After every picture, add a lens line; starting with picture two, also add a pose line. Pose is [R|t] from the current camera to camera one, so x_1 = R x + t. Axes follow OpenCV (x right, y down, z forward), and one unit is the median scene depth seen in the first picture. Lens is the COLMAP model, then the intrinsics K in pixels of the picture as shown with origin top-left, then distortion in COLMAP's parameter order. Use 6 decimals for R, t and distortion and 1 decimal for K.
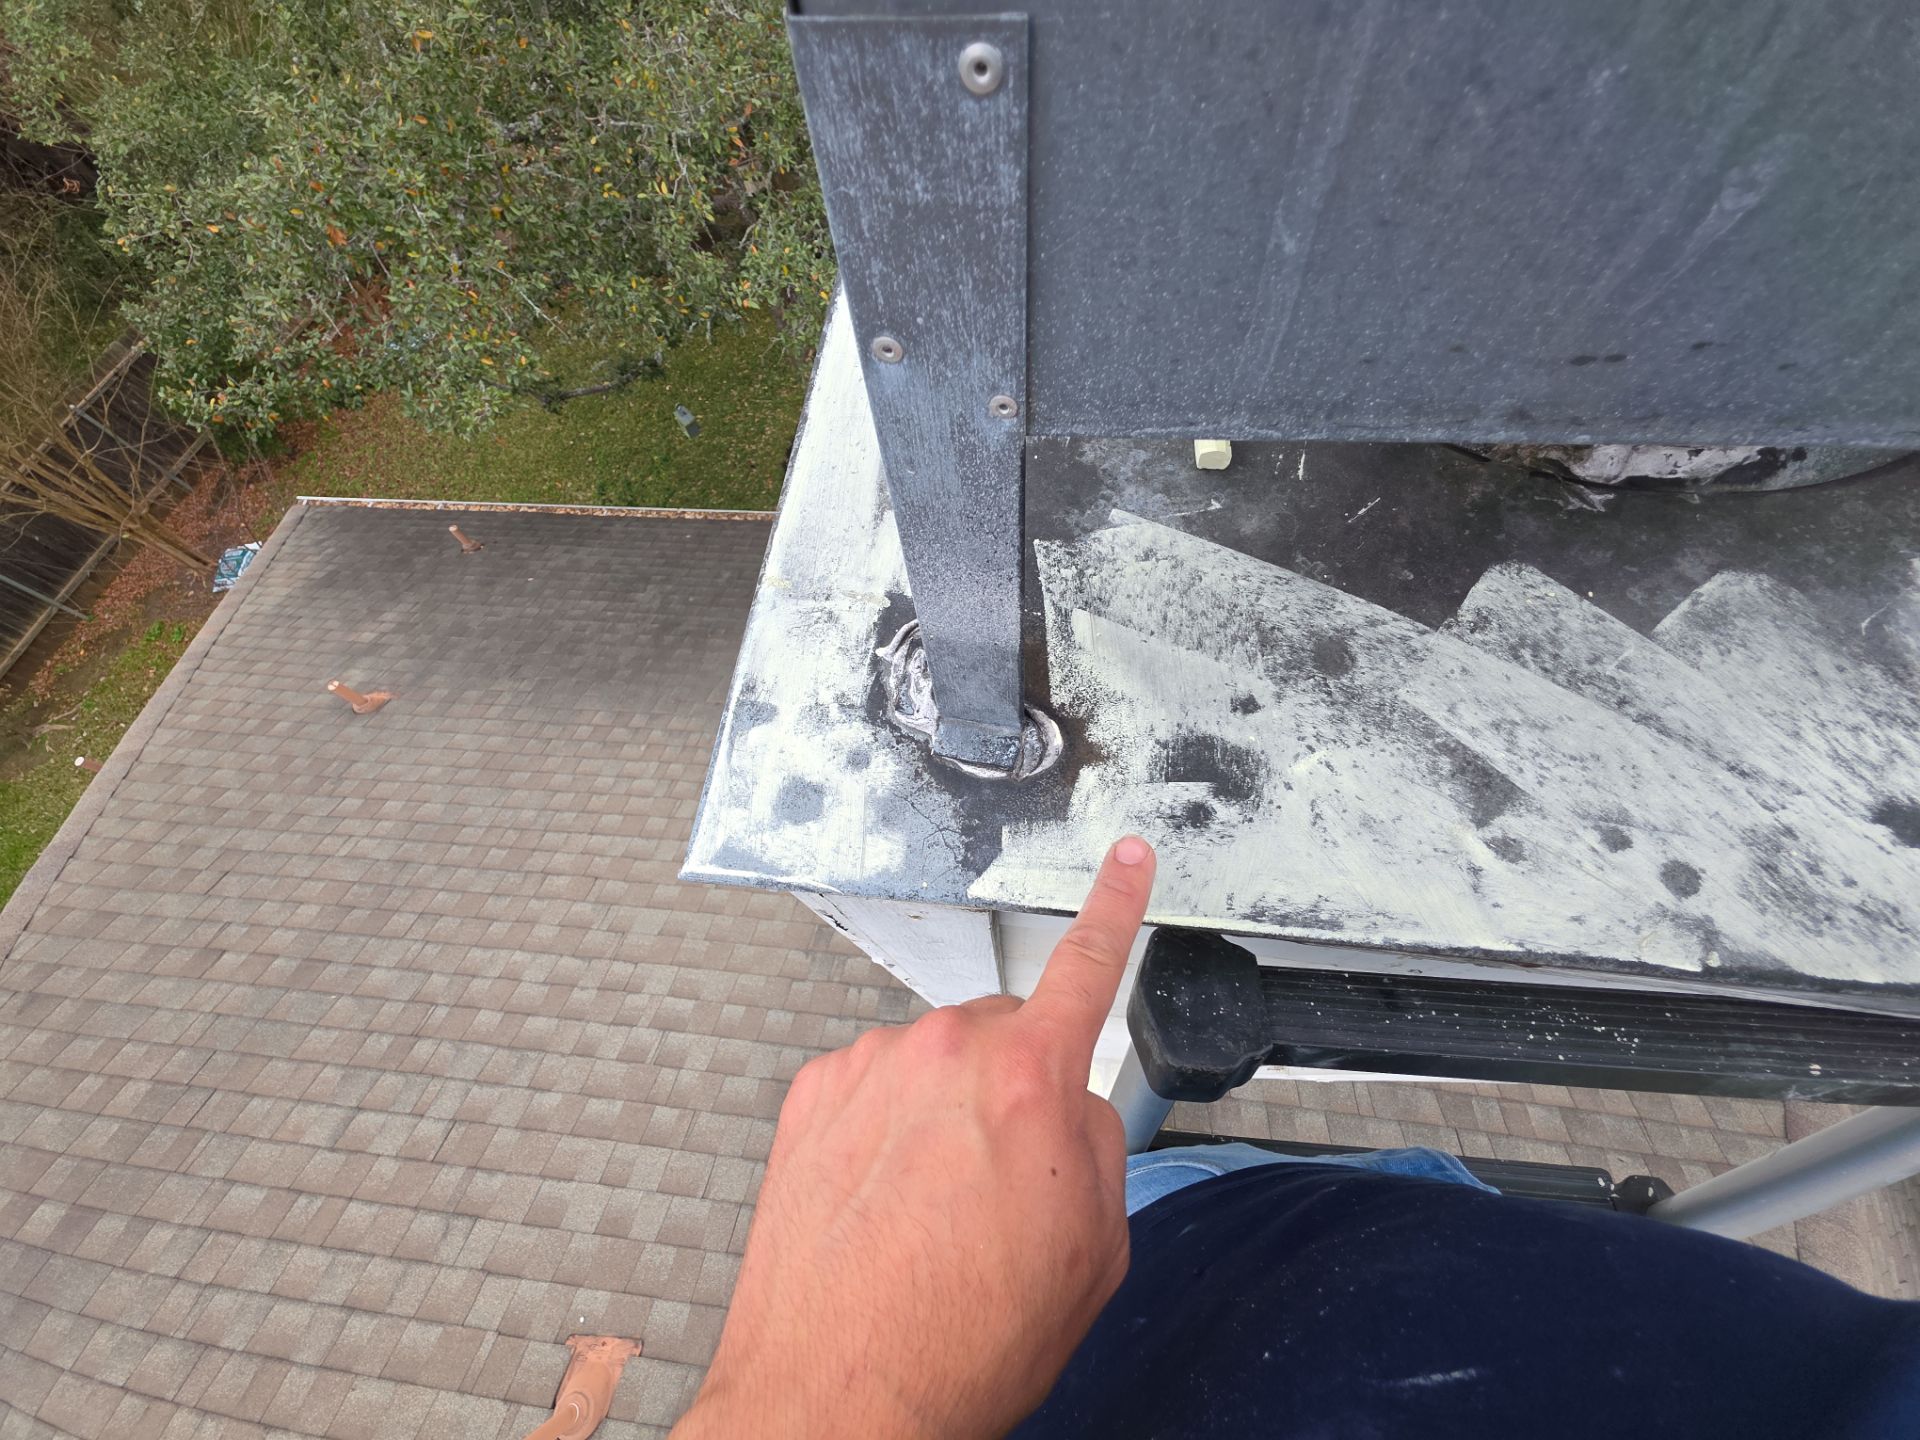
lens RADIAL K [[795.3, 0, 975.5], [0, 795.3, 714.0], [0, 0, 1]] dist [0.015040, -0.009641]
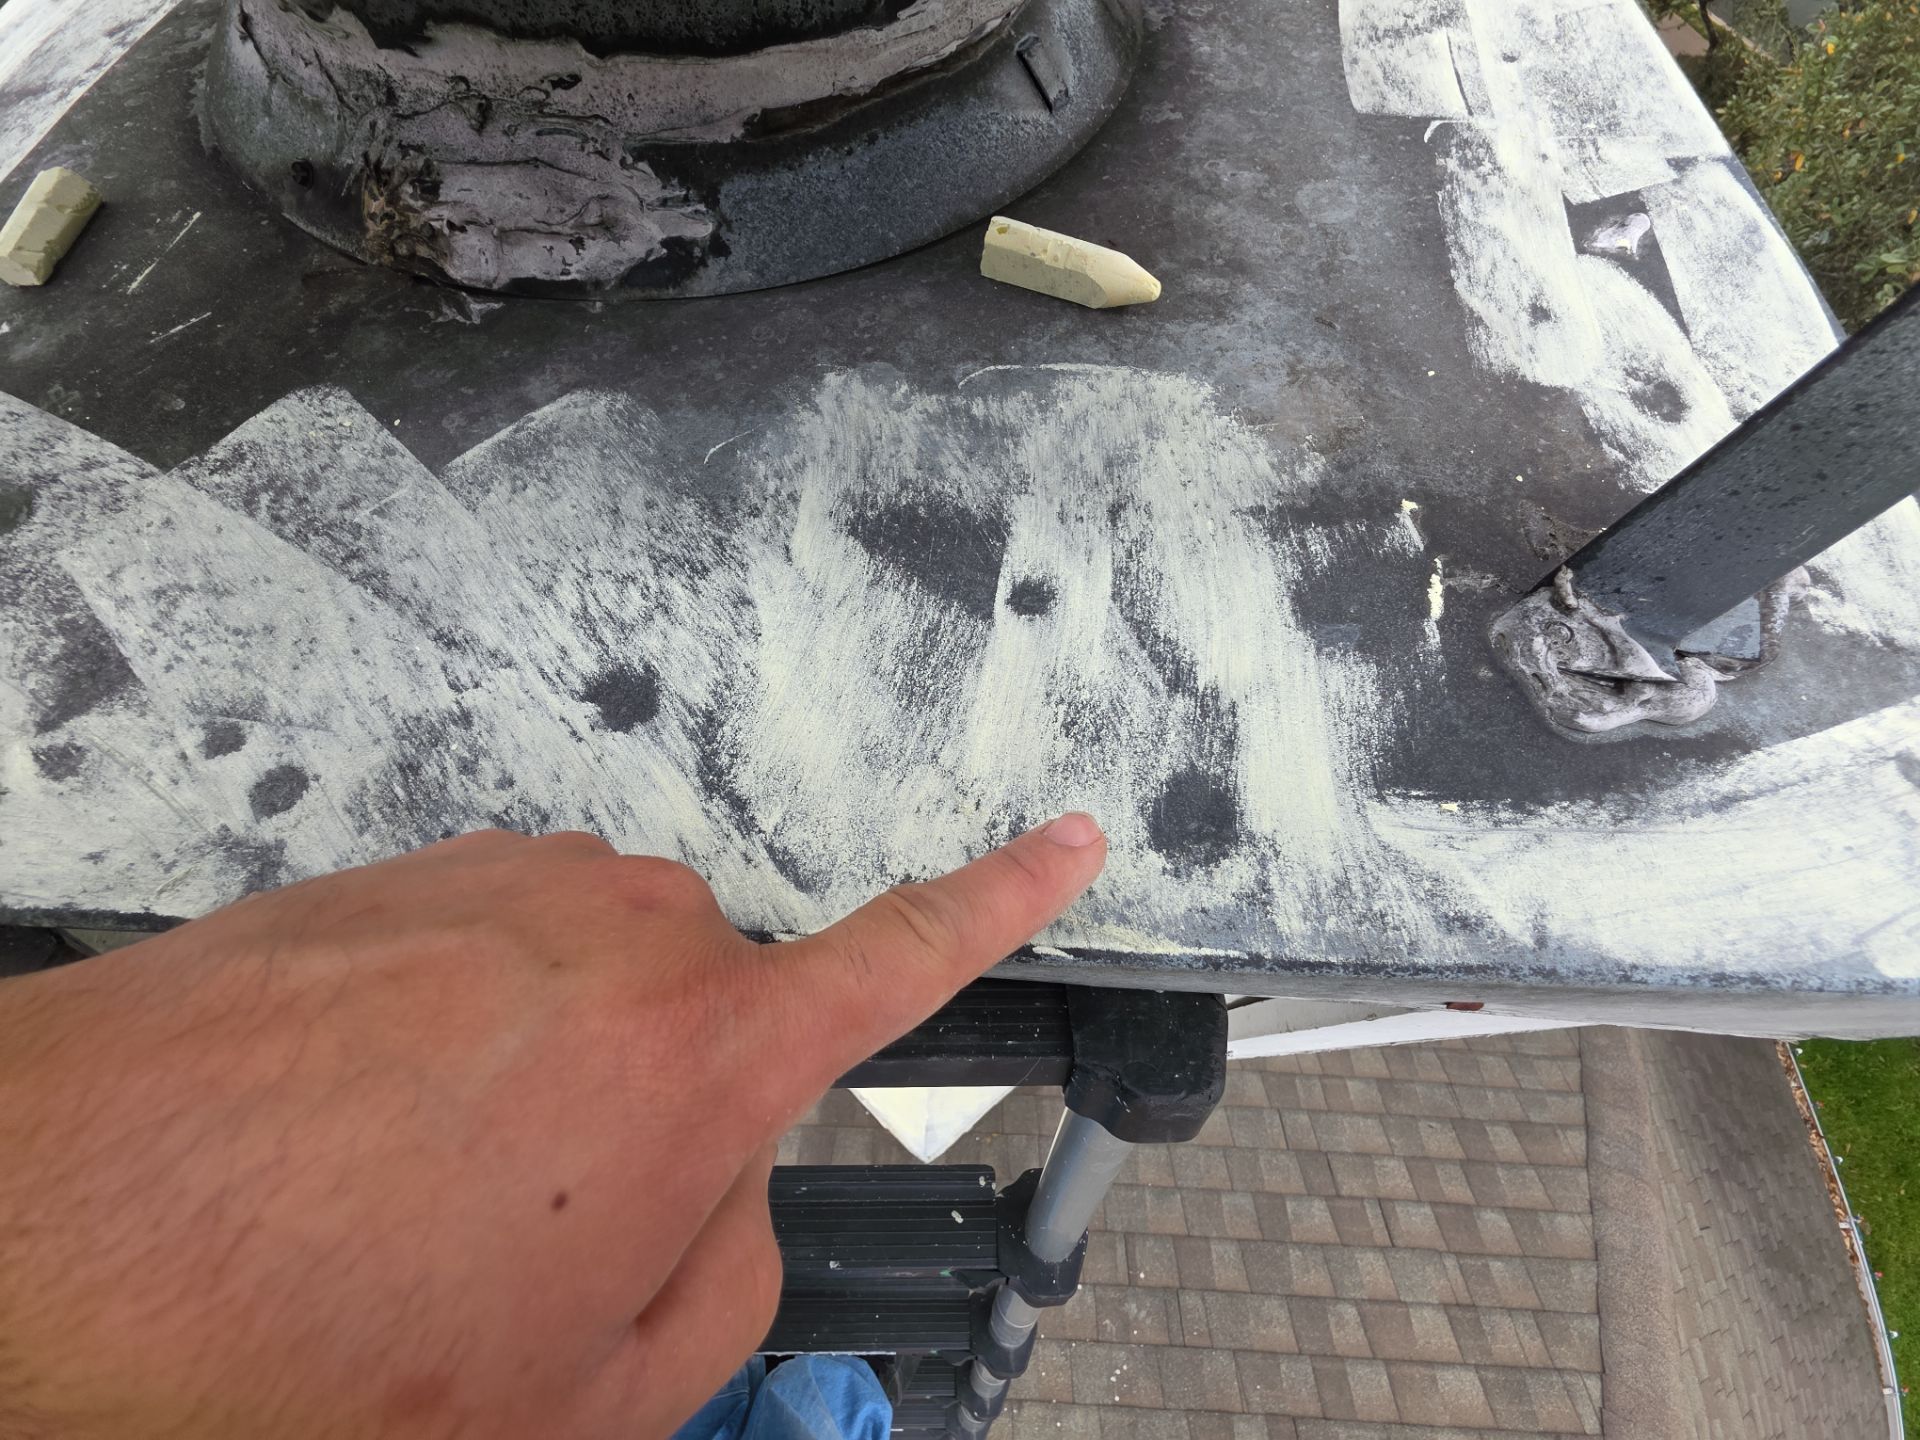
lens RADIAL K [[795.3, 0, 975.5], [0, 795.3, 714.0], [0, 0, 1]] dist [0.015040, -0.009641]
pose [[0.994510, -0.037750, 0.097600, 1.245833], [0.039081, 0.999167, -0.011767, 0.151455], [-0.097075, 0.015517, 0.995156, 0.224720]]
